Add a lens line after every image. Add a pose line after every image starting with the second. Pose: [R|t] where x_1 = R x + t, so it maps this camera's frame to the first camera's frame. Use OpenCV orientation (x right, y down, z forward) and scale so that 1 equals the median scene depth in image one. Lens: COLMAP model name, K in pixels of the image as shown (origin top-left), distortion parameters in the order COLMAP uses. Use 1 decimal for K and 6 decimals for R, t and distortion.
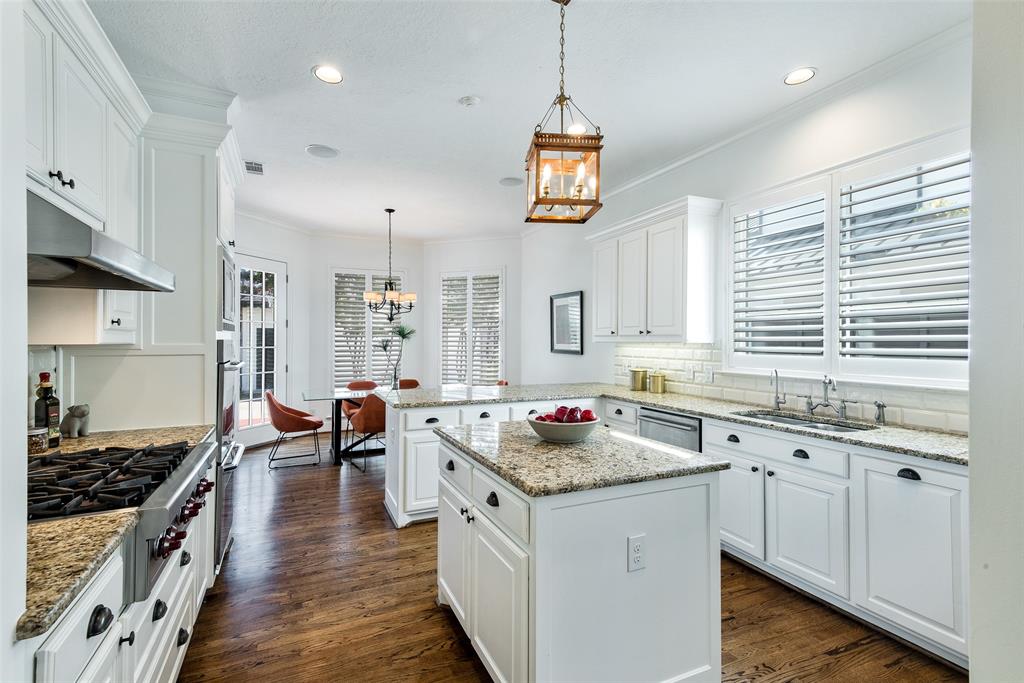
lens RADIAL K [[468.9, 0, 504.7], [0, 468.9, 337.1], [0, 0, 1]] dist [0.014920, 0.000175]
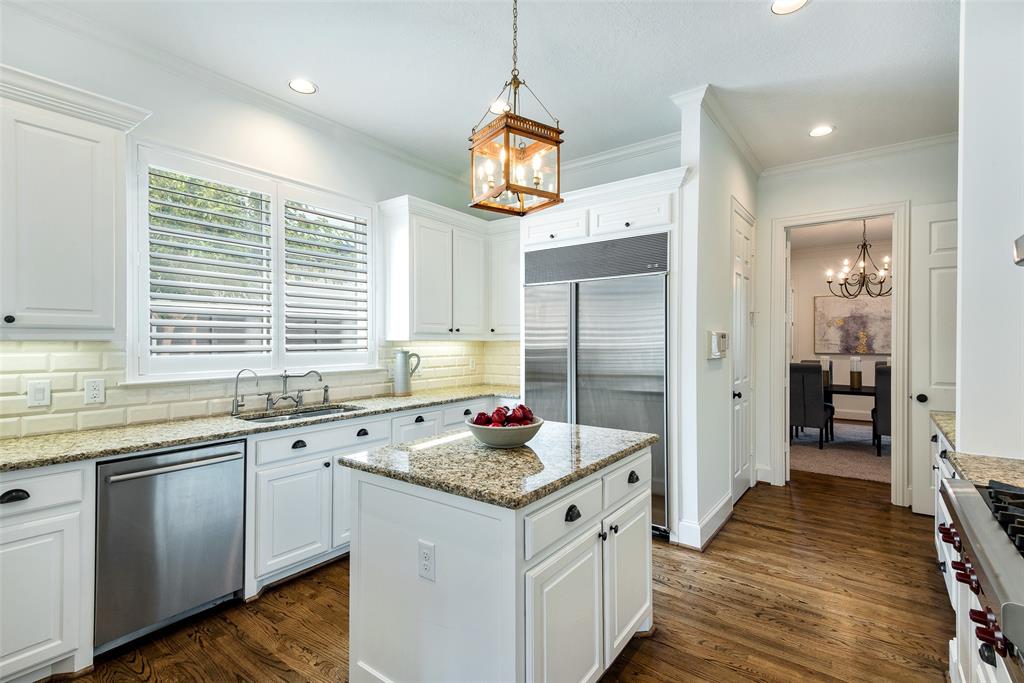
lens RADIAL K [[468.9, 0, 503.2], [0, 468.9, 341.8], [0, 0, 1]] dist [0.014920, 0.000175]
pose [[-0.474285, -0.009281, 0.880322, -0.505822], [-0.008769, 0.999945, 0.005818, 0.005989], [-0.880328, -0.004960, -0.474340, 1.078582]]
